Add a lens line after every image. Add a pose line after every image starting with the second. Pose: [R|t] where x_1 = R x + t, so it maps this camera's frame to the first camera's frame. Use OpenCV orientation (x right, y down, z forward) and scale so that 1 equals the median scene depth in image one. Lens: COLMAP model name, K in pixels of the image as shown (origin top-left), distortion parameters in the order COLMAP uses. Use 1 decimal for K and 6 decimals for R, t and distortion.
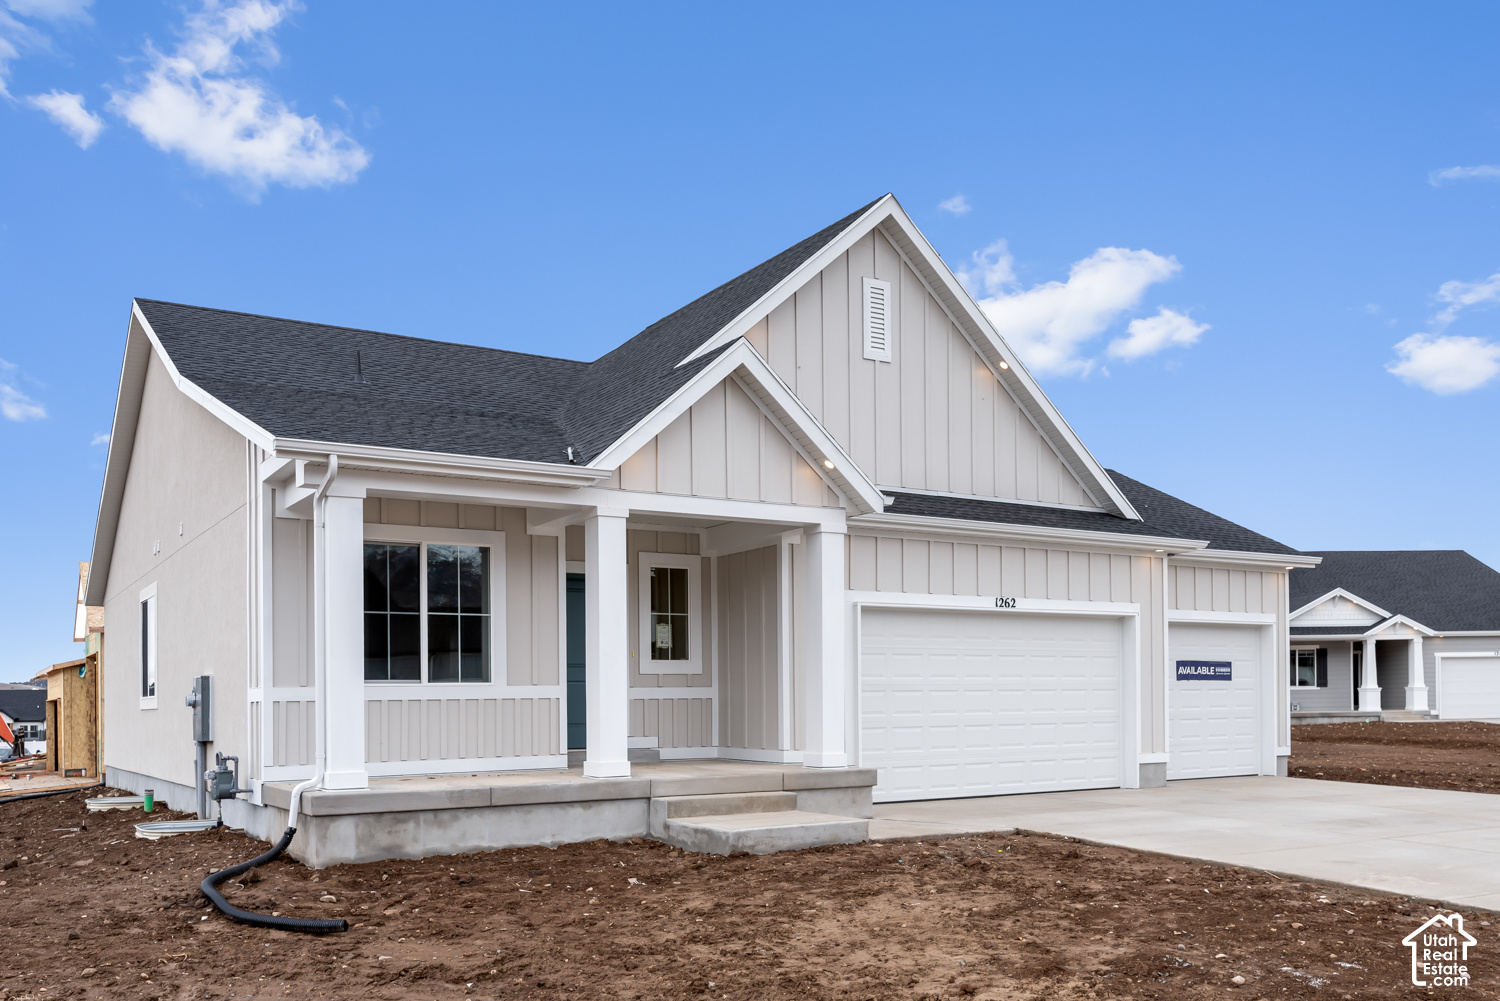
lens RADIAL K [[1268.1, 0, 749.9], [0, 1268.1, 500.5], [0, 0, 1]] dist [-0.006128, -0.001057]
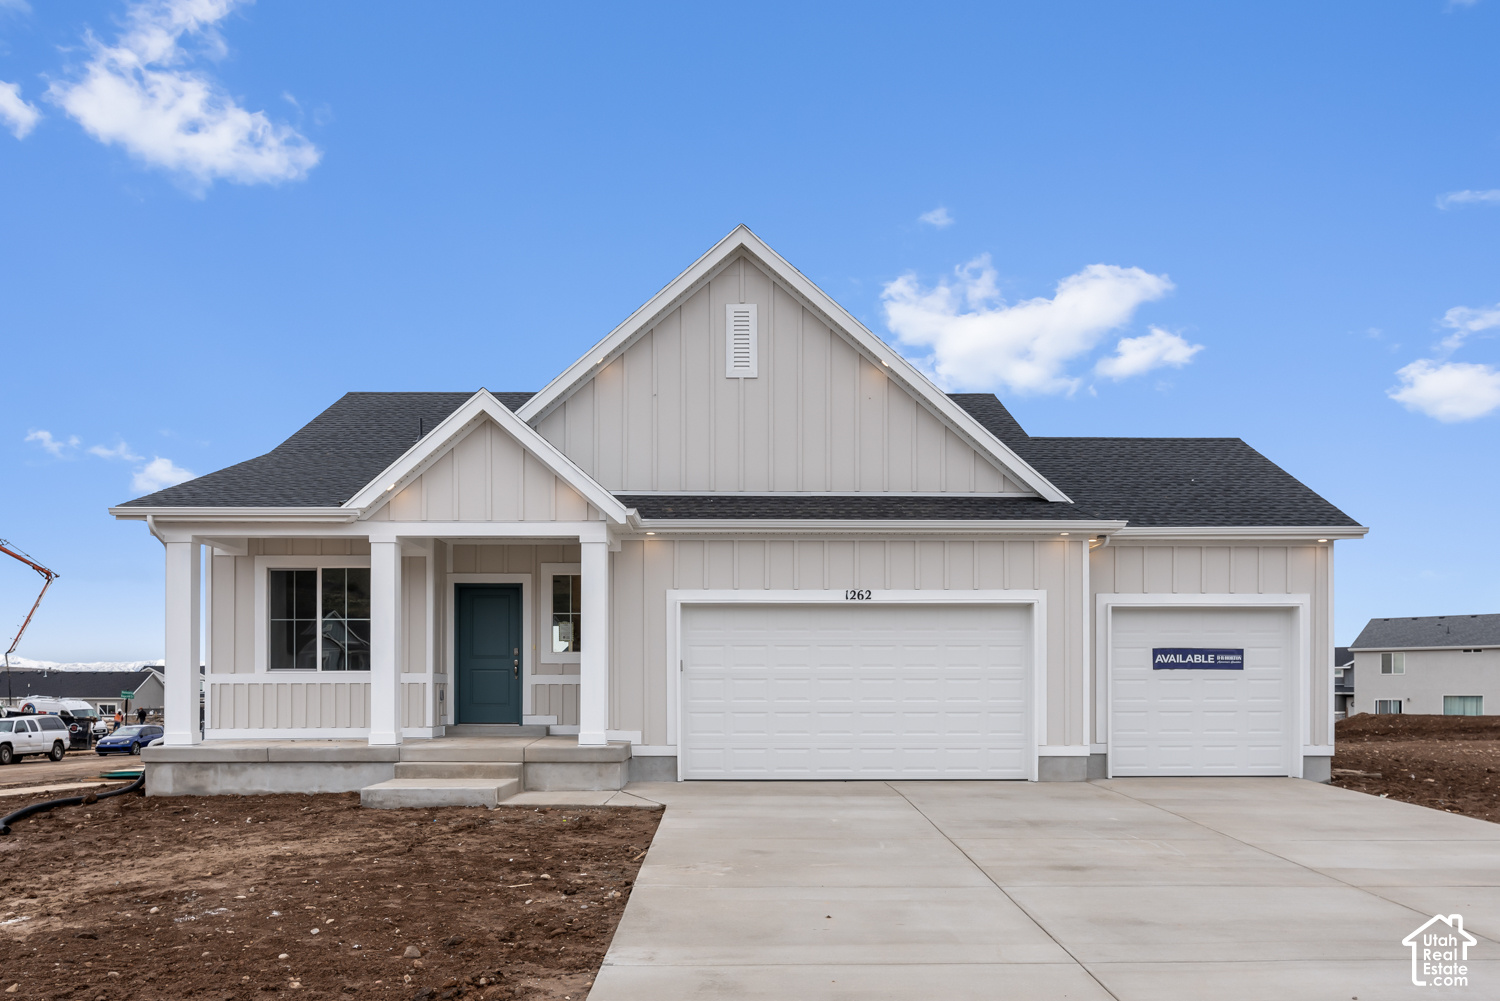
lens RADIAL K [[1184.7, 0, 749.8], [0, 1184.7, 501.3], [0, 0, 1]] dist [-0.003646, -0.001789]
pose [[0.853592, -0.070395, -0.516164, 0.688881], [0.072806, 0.997224, -0.015603, 0.013944], [0.515830, -0.024261, 0.856348, 0.135588]]
